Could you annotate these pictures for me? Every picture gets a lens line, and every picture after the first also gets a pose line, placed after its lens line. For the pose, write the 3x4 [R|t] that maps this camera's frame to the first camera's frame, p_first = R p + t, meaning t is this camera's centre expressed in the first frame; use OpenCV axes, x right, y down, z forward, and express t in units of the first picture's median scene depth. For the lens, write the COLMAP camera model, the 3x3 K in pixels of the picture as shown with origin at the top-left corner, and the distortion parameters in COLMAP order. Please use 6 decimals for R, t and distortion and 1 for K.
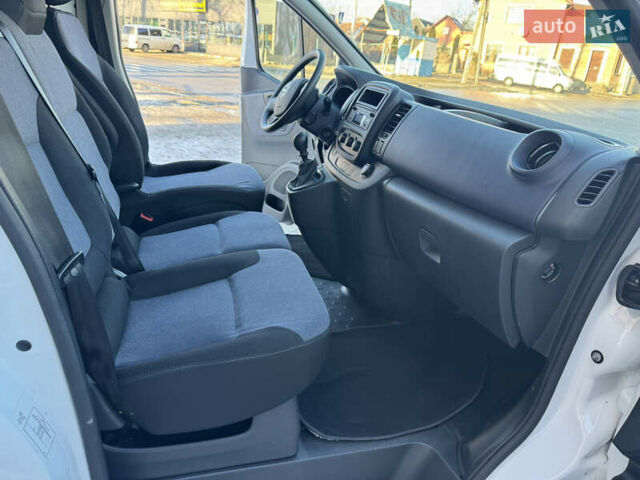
lens RADIAL K [[452.5, 0, 320.0], [0, 452.5, 240.0], [0, 0, 1]] dist [0.041203, -0.051489]
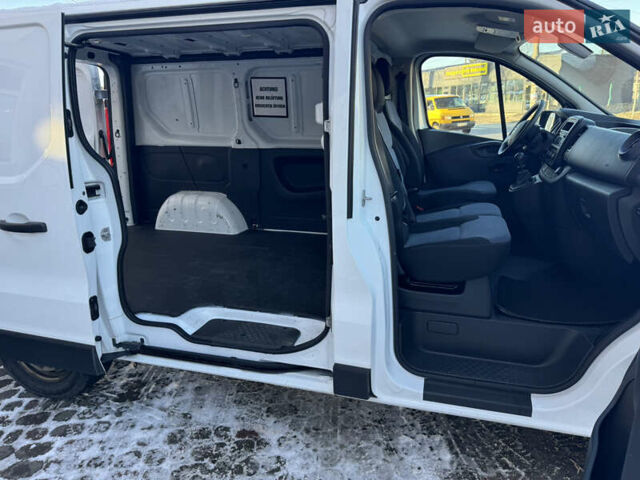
lens RADIAL K [[452.5, 0, 320.0], [0, 452.5, 240.0], [0, 0, 1]] dist [0.041203, -0.051489]
pose [[0.838391, 0.039831, -0.543612, 0.275143], [-0.105834, 0.990242, -0.090667, 0.307811], [0.534695, 0.133547, 0.834425, -0.713157]]
